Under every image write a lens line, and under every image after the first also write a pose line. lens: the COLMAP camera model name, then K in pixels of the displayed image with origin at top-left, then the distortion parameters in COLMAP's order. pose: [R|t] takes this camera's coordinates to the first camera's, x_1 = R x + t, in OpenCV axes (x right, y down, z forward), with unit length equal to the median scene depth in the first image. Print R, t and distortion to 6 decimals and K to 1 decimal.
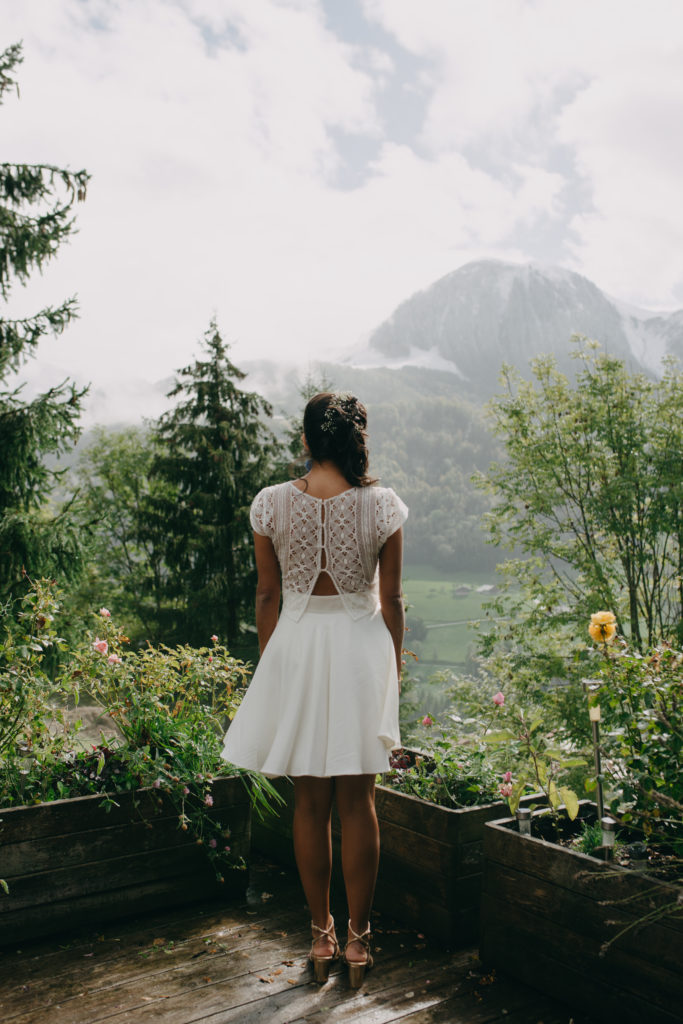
lens RADIAL K [[995.8, 0, 357.9], [0, 995.8, 515.1], [0, 0, 1]] dist [-0.048959, 0.023920]
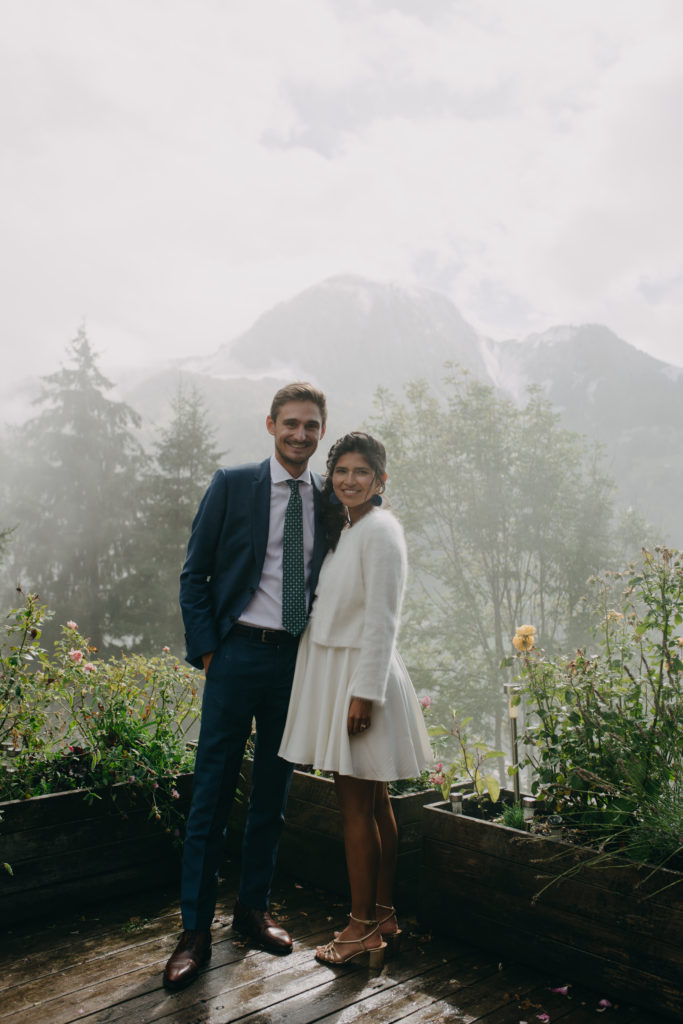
lens RADIAL K [[1010.7, 0, 361.0], [0, 1010.7, 514.3], [0, 0, 1]] dist [-0.051592, 0.023721]
pose [[0.988493, 0.018816, 0.150091, -0.028568], [-0.016938, 0.999762, -0.013786, -0.003791], [-0.150315, 0.011085, 0.988576, -0.038005]]
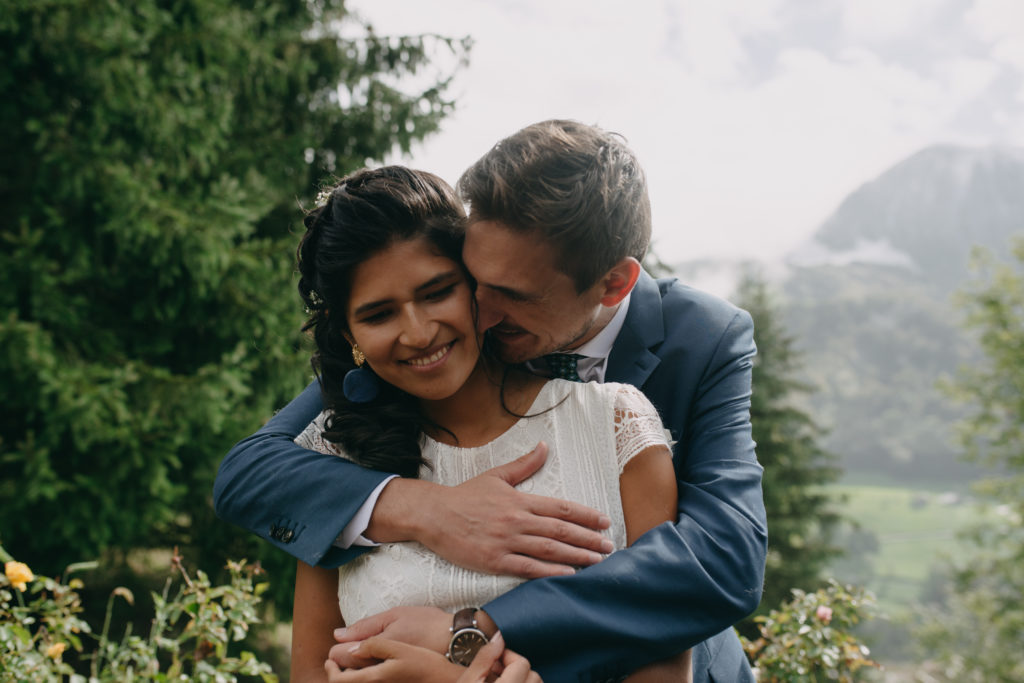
lens RADIAL K [[995.8, 0, 530.1], [0, 995.8, 341.4], [0, 0, 1]] dist [-0.048959, 0.023920]
pose [[0.964018, -0.013349, -0.265501, 0.003899], [-0.006618, 0.997224, -0.074167, -0.005913], [0.265754, 0.073255, 0.961254, 0.103409]]
